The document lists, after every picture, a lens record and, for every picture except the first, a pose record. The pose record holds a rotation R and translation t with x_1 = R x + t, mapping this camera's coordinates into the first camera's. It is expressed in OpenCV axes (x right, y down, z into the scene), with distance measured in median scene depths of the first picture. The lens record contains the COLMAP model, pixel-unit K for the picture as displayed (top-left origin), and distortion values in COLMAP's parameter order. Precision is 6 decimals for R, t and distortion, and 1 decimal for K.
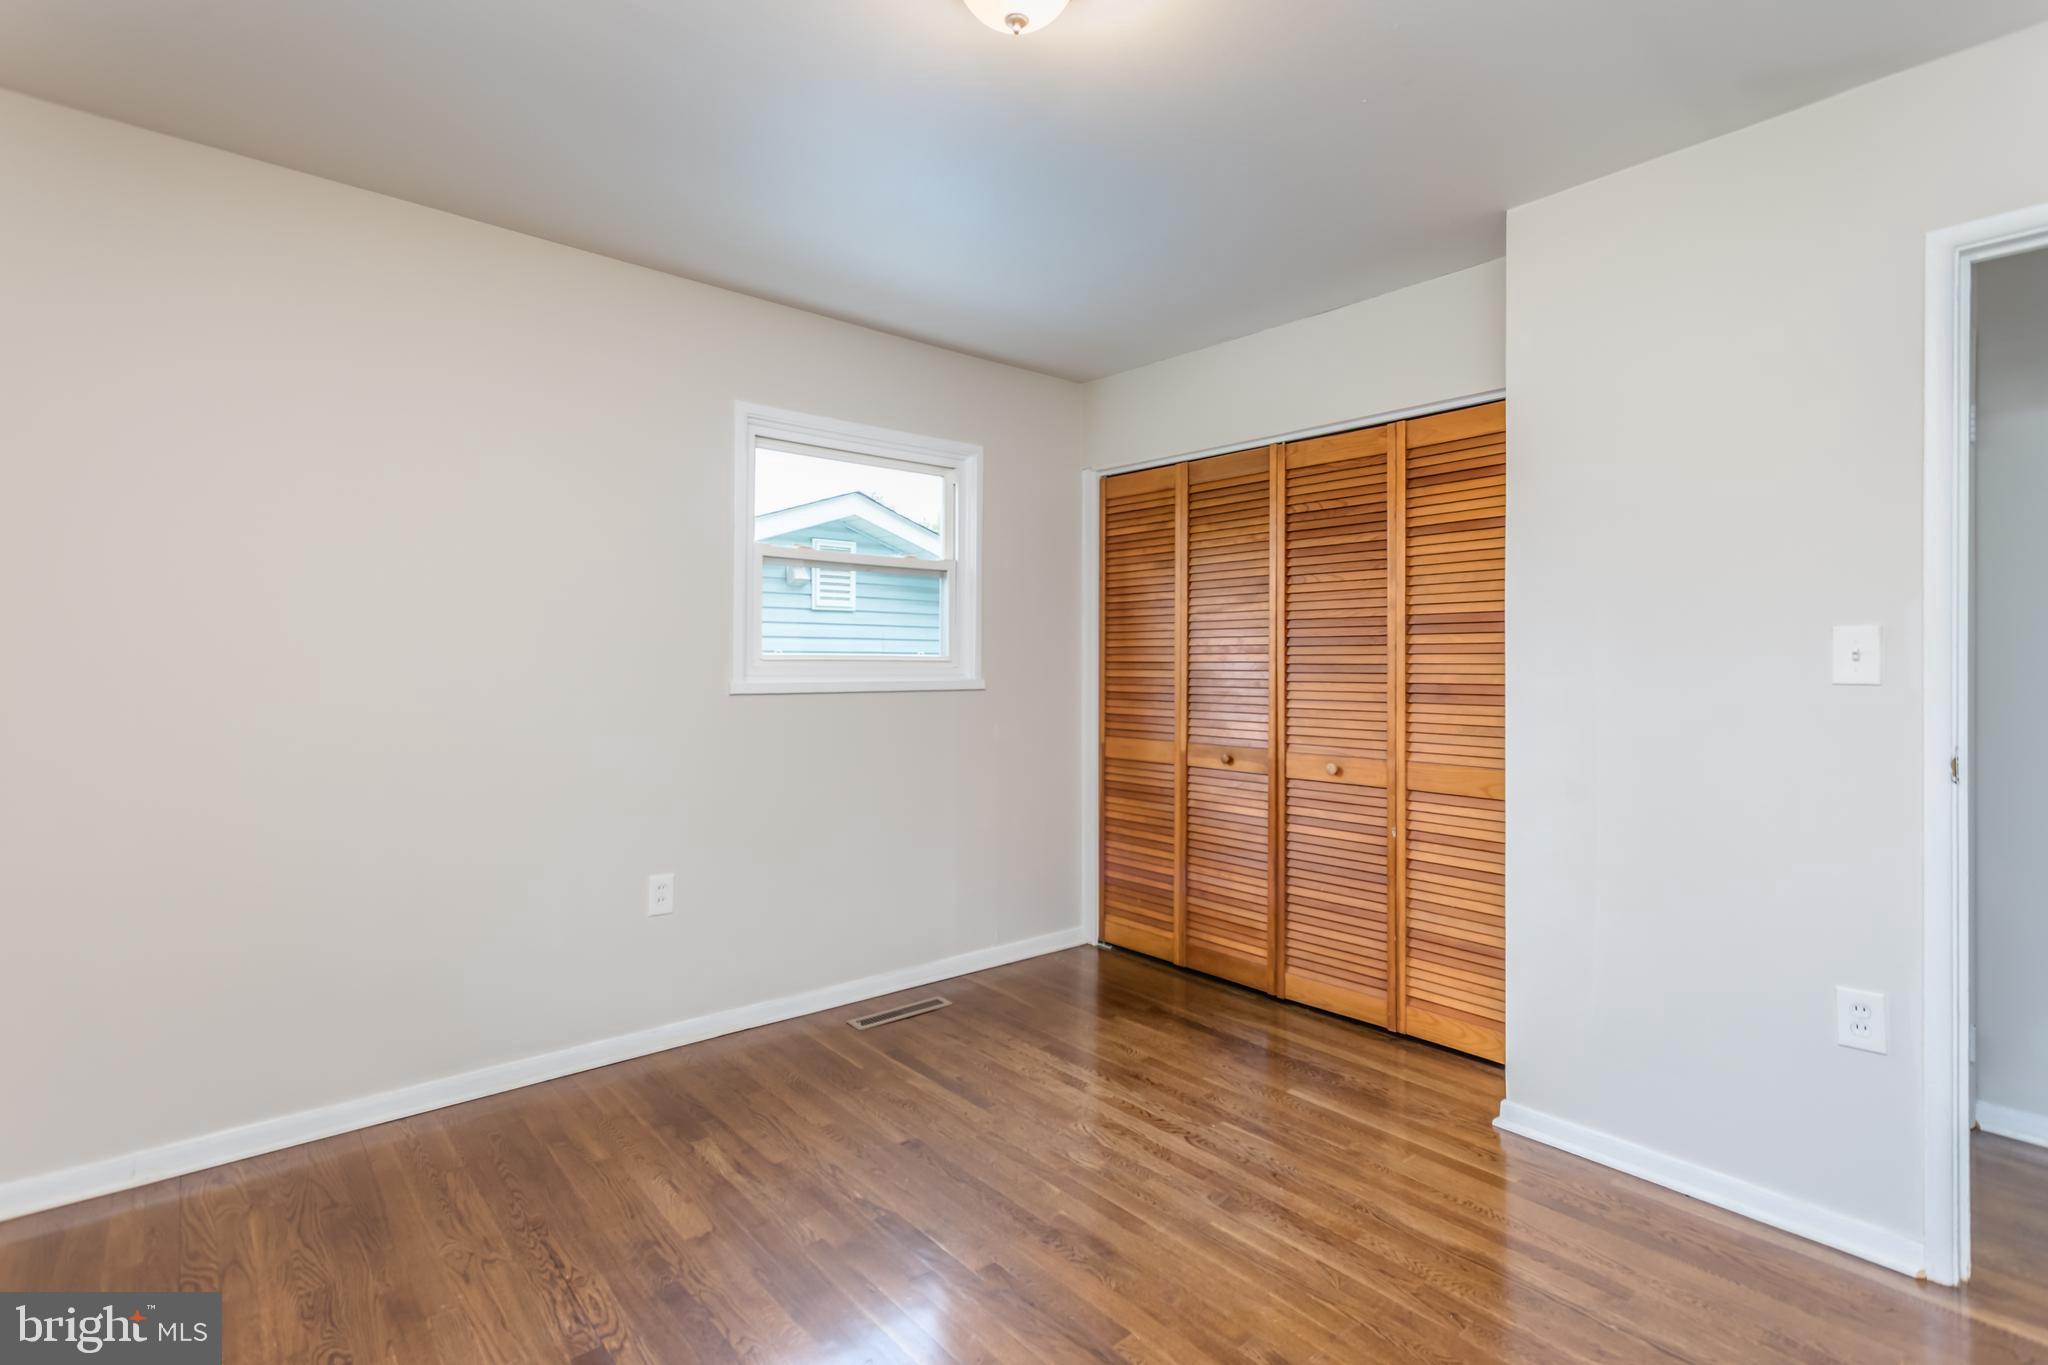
lens RADIAL K [[955.8, 0, 1026.7], [0, 955.8, 672.5], [0, 0, 1]] dist [0.001433, -0.000453]
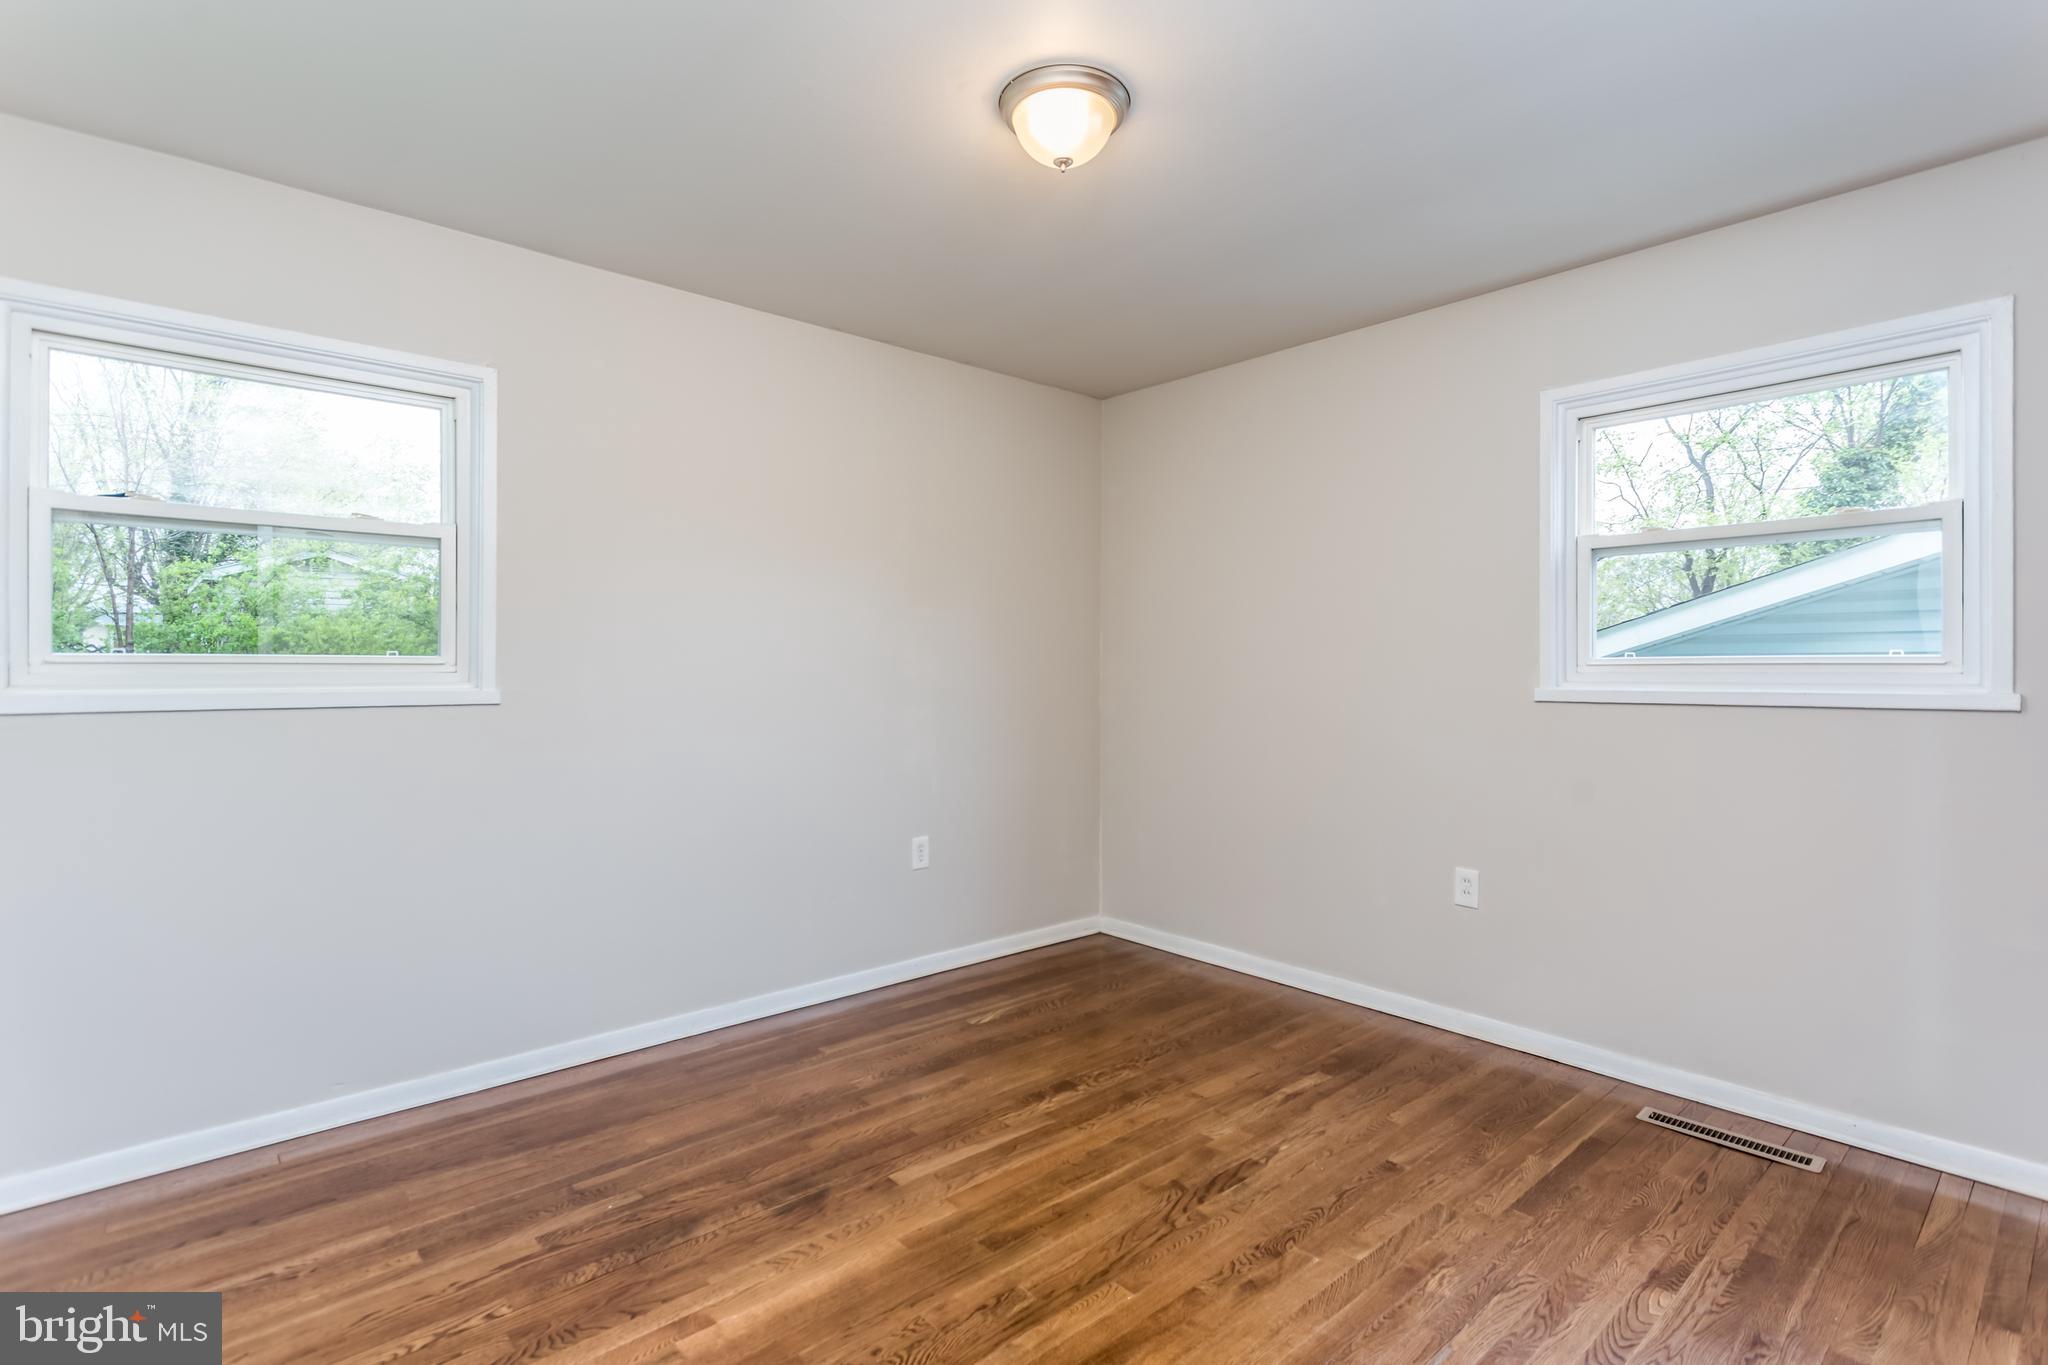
lens RADIAL K [[993.7, 0, 1029.9], [0, 993.7, 678.0], [0, 0, 1]] dist [0.000393, -0.000301]
pose [[0.011792, 0.005190, -0.999917, 0.778094], [-0.006354, 0.999967, 0.005115, -0.002634], [0.999910, 0.006293, 0.011824, 0.550408]]
